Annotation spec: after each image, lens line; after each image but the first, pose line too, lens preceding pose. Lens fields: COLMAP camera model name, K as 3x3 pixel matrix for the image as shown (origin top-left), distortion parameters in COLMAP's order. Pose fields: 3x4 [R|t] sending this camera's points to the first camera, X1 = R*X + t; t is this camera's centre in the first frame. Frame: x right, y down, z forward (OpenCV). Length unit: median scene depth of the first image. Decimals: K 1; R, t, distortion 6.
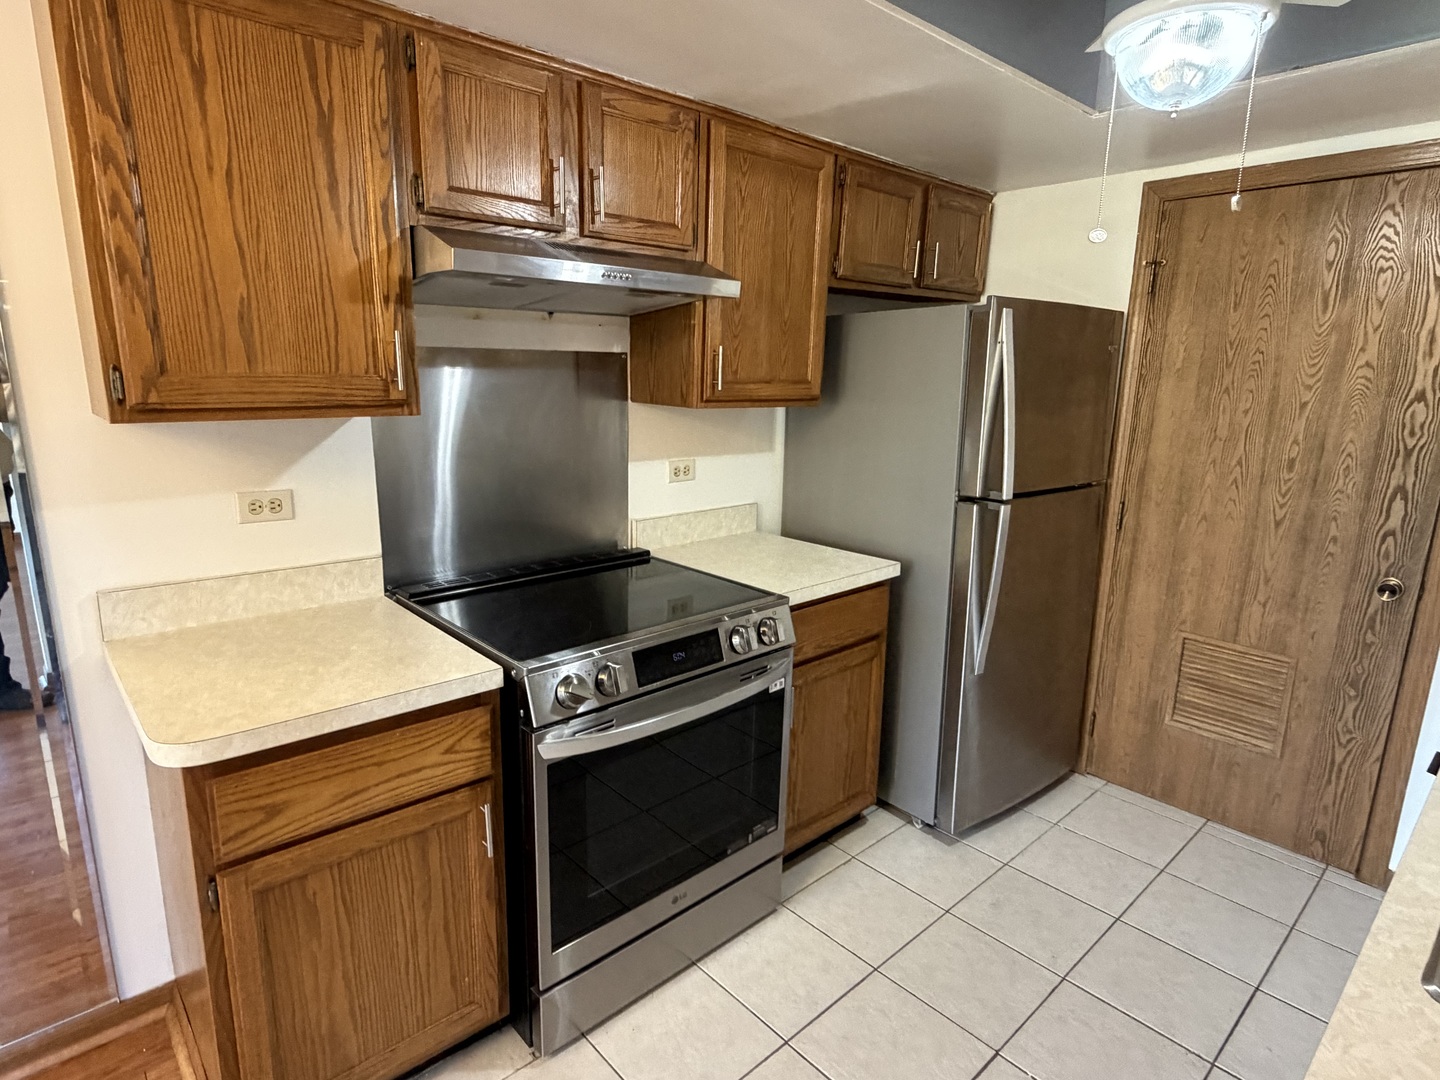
lens RADIAL K [[797.4, 0, 720.0], [0, 797.4, 545.7], [0, 0, 1]] dist [0.003070, 0.000233]
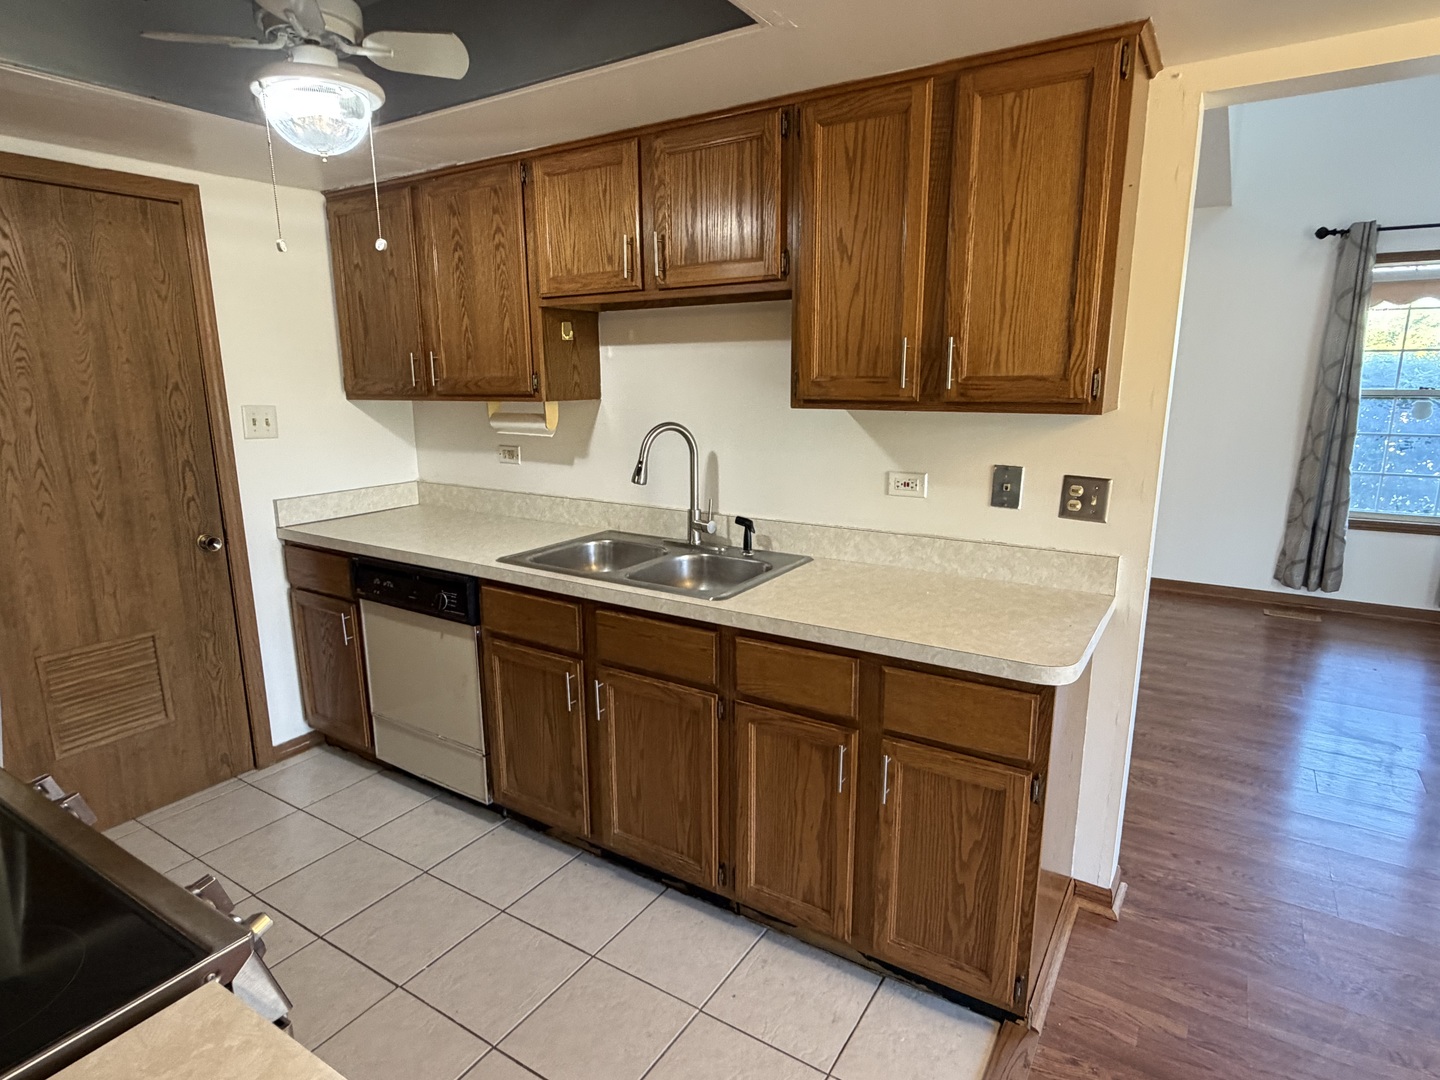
lens RADIAL K [[797.4, 0, 723.2], [0, 797.4, 541.4], [0, 0, 1]] dist [0.003070, 0.000233]
pose [[-0.263200, -0.219679, 0.939397, -0.486614], [0.216850, 0.935341, 0.279487, -0.109333], [-0.940054, 0.277270, -0.198544, 0.454704]]
